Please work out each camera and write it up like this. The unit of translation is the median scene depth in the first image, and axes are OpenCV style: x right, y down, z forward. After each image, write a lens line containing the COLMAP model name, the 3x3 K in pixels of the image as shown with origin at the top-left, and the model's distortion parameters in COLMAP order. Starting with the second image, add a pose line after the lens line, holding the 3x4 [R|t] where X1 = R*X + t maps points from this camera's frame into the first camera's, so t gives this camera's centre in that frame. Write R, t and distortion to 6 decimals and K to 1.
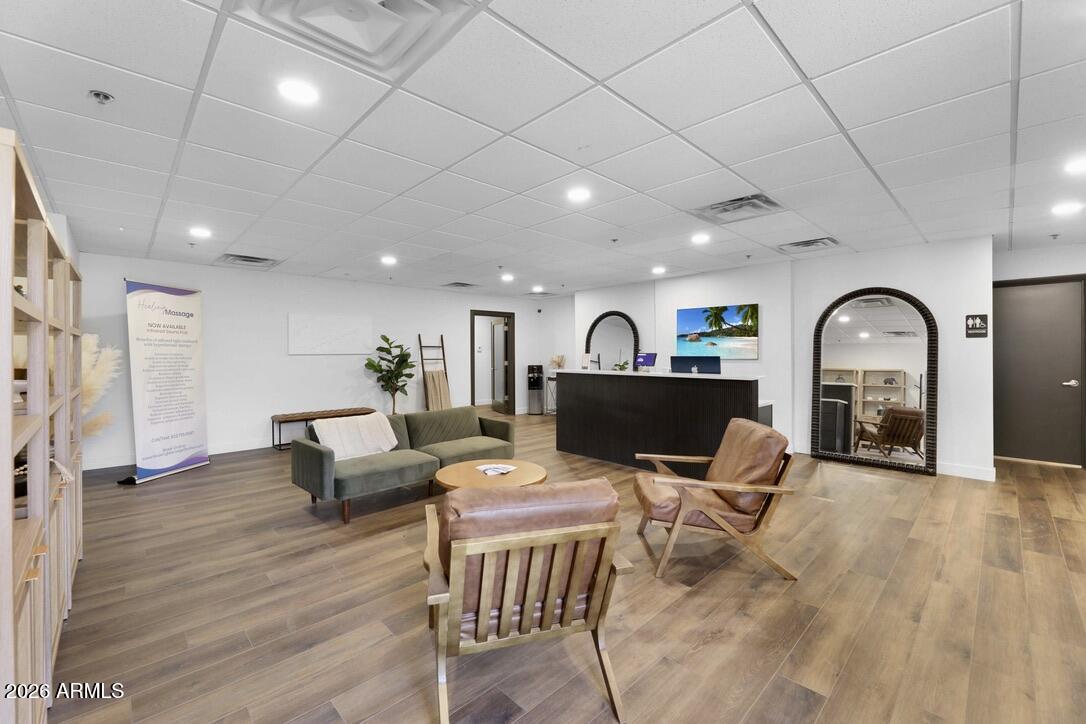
lens RADIAL K [[450.1, 0, 539.0], [0, 450.1, 359.0], [0, 0, 1]] dist [-0.003044, 0.000112]
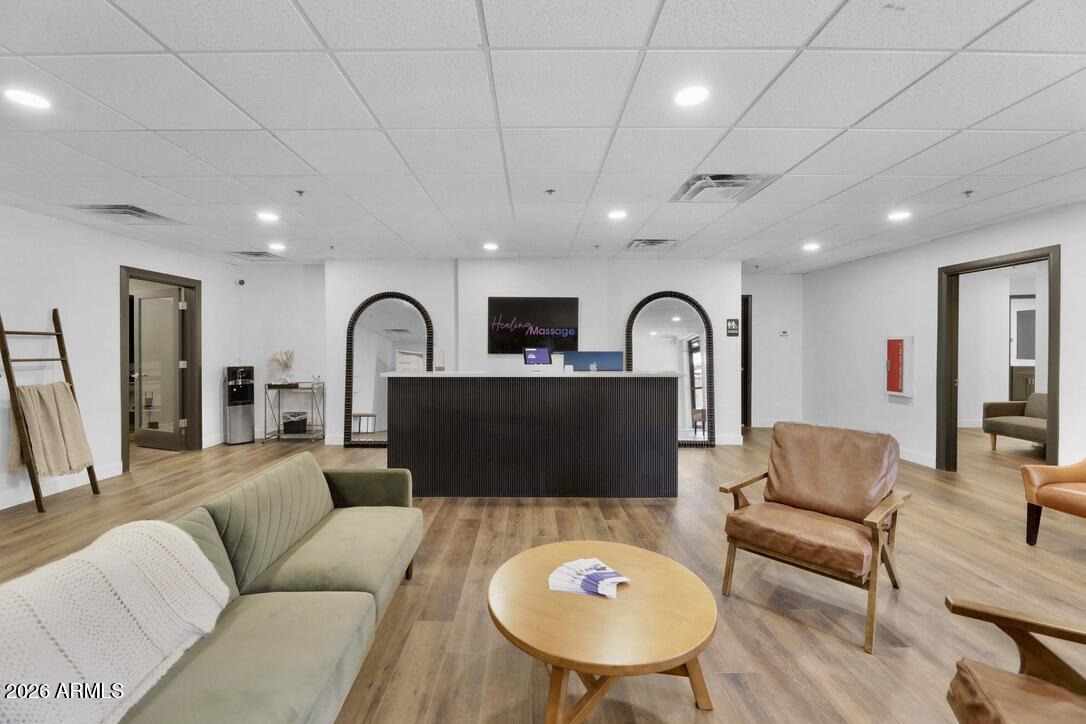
lens RADIAL K [[450.1, 0, 538.8], [0, 450.1, 355.9], [0, 0, 1]] dist [-0.003044, 0.000112]
pose [[0.688064, -0.011057, 0.725566, -0.311416], [0.007936, 0.999939, 0.007712, -0.004719], [-0.725606, 0.000451, 0.688110, 0.434603]]
